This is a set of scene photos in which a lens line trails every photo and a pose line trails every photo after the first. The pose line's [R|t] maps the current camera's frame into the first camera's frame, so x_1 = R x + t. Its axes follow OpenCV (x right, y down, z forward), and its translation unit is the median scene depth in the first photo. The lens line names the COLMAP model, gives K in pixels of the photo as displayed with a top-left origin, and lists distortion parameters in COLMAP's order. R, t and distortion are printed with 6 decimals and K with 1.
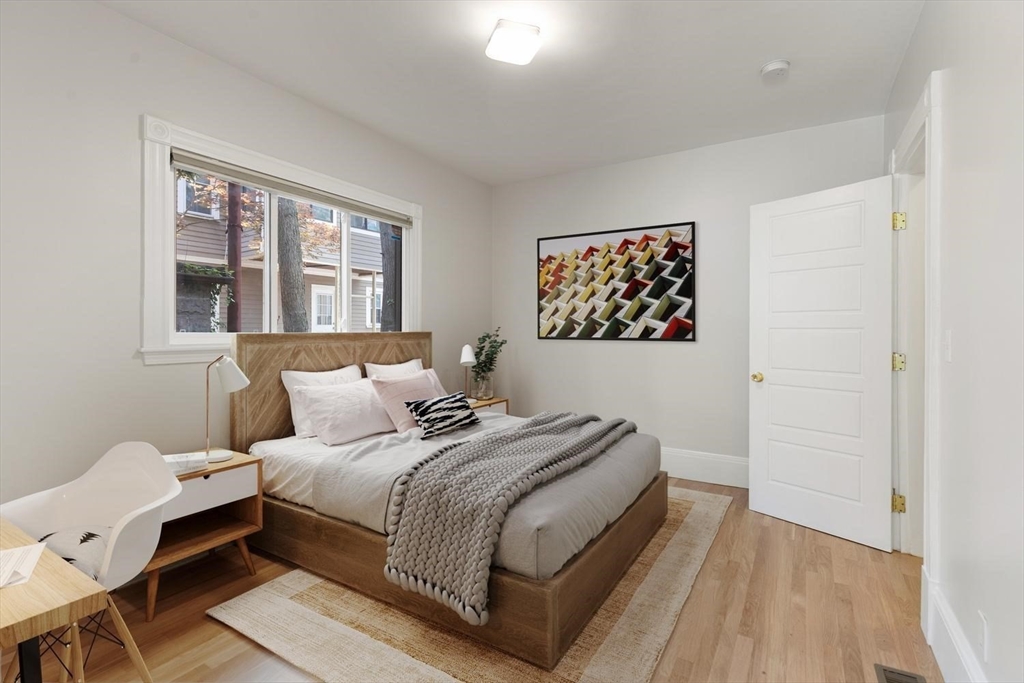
lens RADIAL K [[462.1, 0, 512.9], [0, 462.1, 334.8], [0, 0, 1]] dist [0.012134, -0.002522]
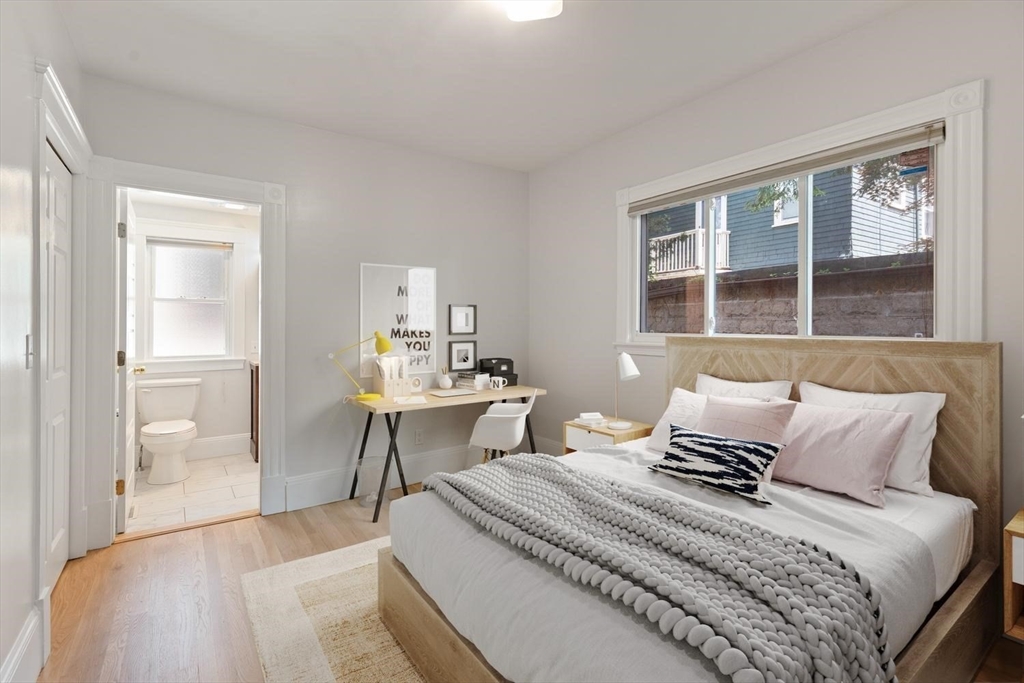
lens RADIAL K [[462.1, 0, 509.9], [0, 462.1, 322.8], [0, 0, 1]] dist [0.012134, -0.002522]
pose [[-0.359155, -0.000331, -0.933278, 0.585812], [-0.006832, 0.999974, 0.002274, -0.032423], [0.933253, 0.007193, -0.359148, 0.929950]]
